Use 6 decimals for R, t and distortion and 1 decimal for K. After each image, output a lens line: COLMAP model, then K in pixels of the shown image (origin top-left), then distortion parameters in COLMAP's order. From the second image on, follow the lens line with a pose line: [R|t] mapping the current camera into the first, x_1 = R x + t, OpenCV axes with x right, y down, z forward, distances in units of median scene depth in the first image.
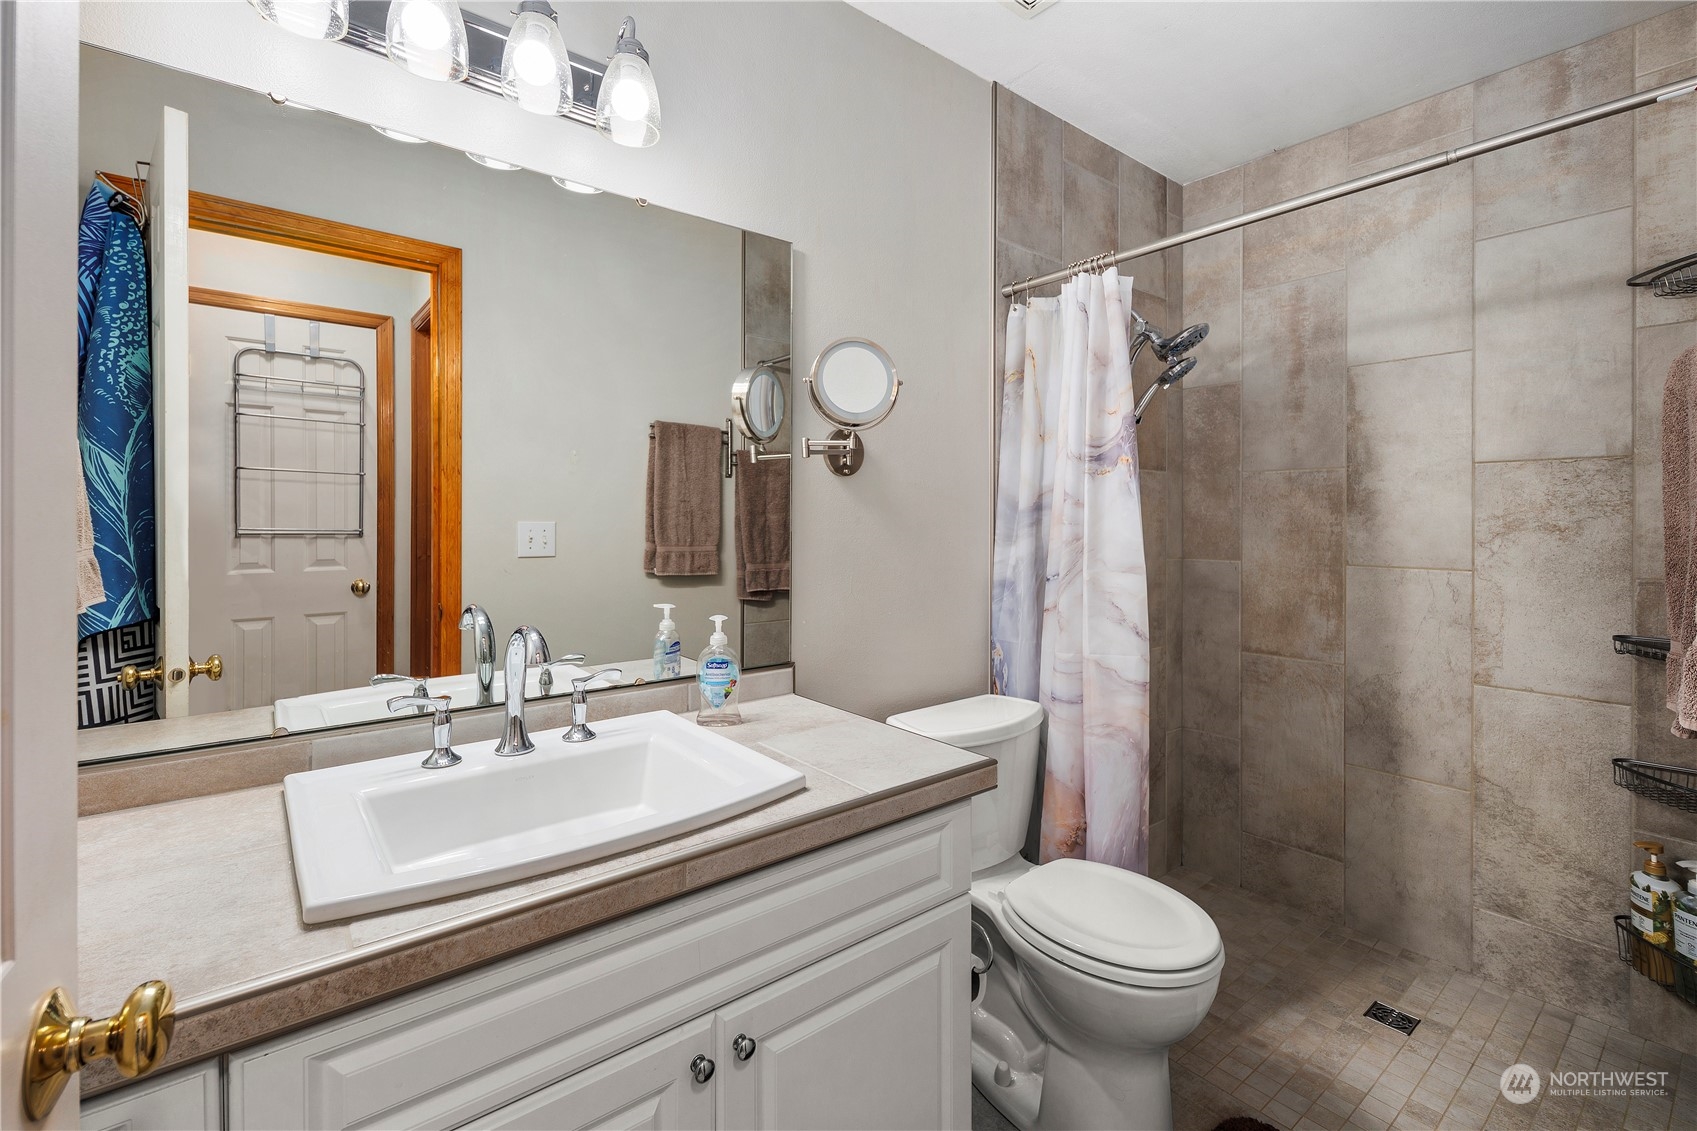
lens RADIAL K [[745.8, 0, 827.6], [0, 745.8, 534.3], [0, 0, 1]] dist [0.003297, 0.000374]
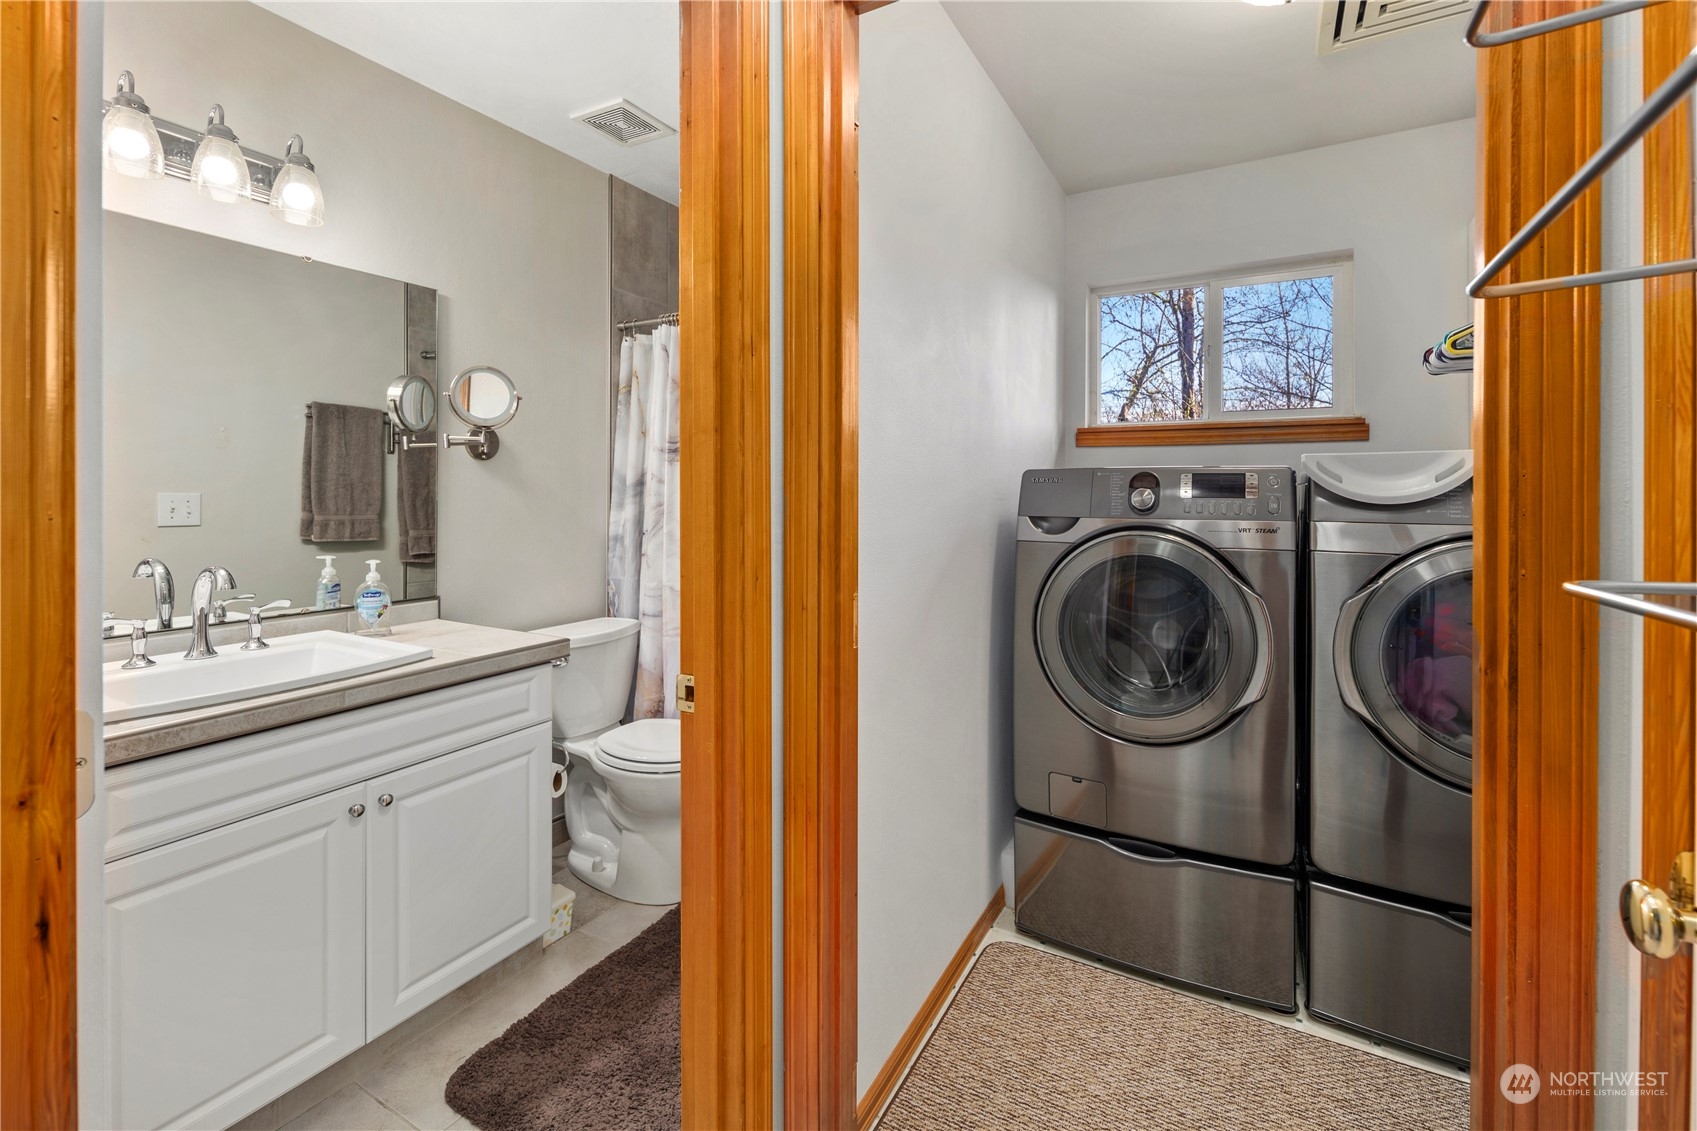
lens RADIAL K [[745.8, 0, 844.6], [0, 745.8, 497.6], [0, 0, 1]] dist [0.003297, 0.000374]
pose [[0.920455, -0.001734, 0.390844, 0.093592], [0.005647, 0.999945, -0.008862, 0.006235], [-0.390807, 0.010364, 0.920414, -0.494869]]
